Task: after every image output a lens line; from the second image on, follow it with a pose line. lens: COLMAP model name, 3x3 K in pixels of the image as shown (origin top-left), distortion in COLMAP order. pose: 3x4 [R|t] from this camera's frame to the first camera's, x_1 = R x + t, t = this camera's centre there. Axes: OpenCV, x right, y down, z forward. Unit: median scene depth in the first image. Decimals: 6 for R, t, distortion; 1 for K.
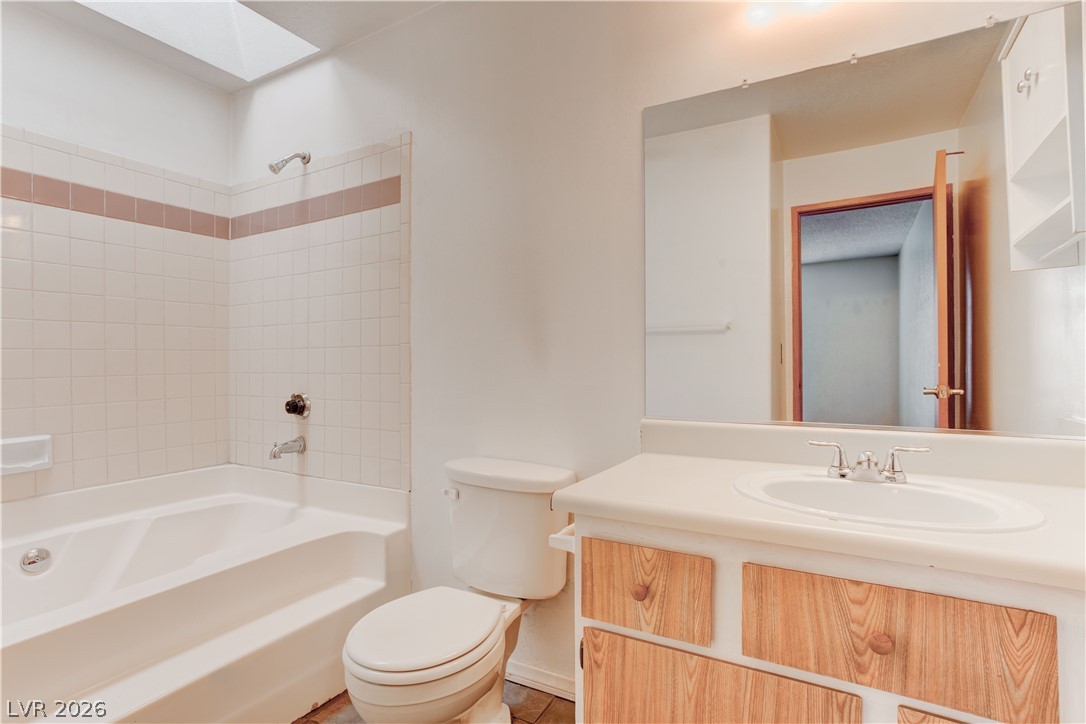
lens RADIAL K [[527.4, 0, 546.3], [0, 527.4, 354.6], [0, 0, 1]] dist [-0.055238, 0.030463]
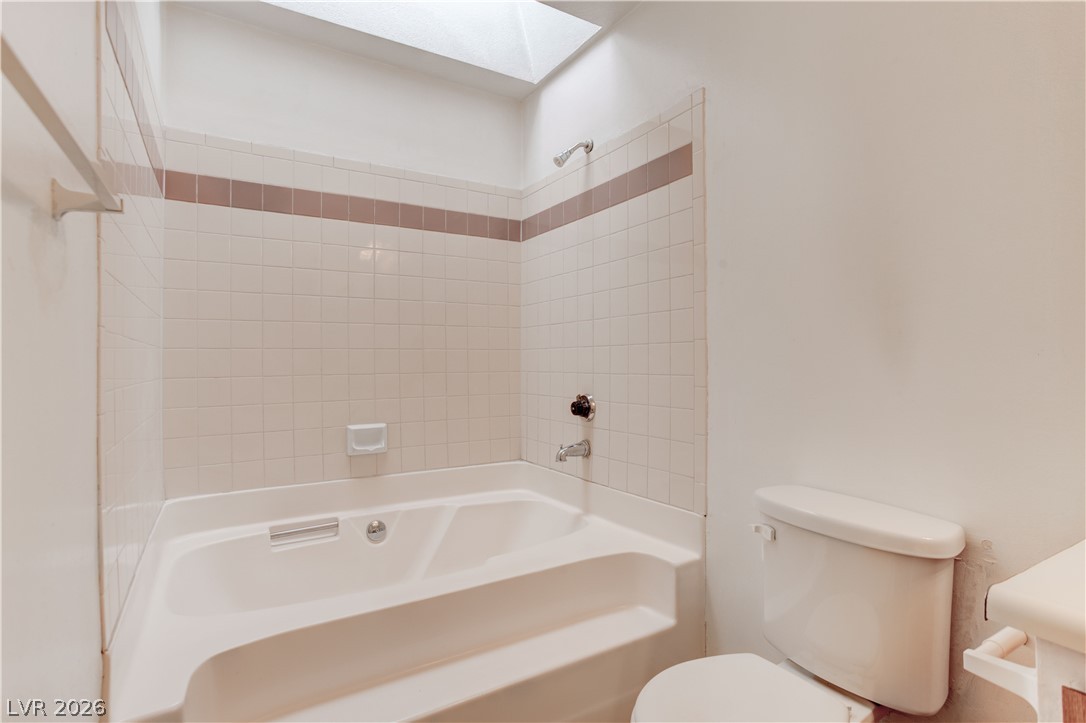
lens RADIAL K [[541.0, 0, 541.7], [0, 541.0, 364.6], [0, 0, 1]] dist [-0.033824, 0.040882]
pose [[0.868027, 0.007501, -0.496461, -0.055333], [0.002975, 0.999789, 0.020307, 0.000766], [0.496508, -0.019104, 0.867822, 0.113594]]
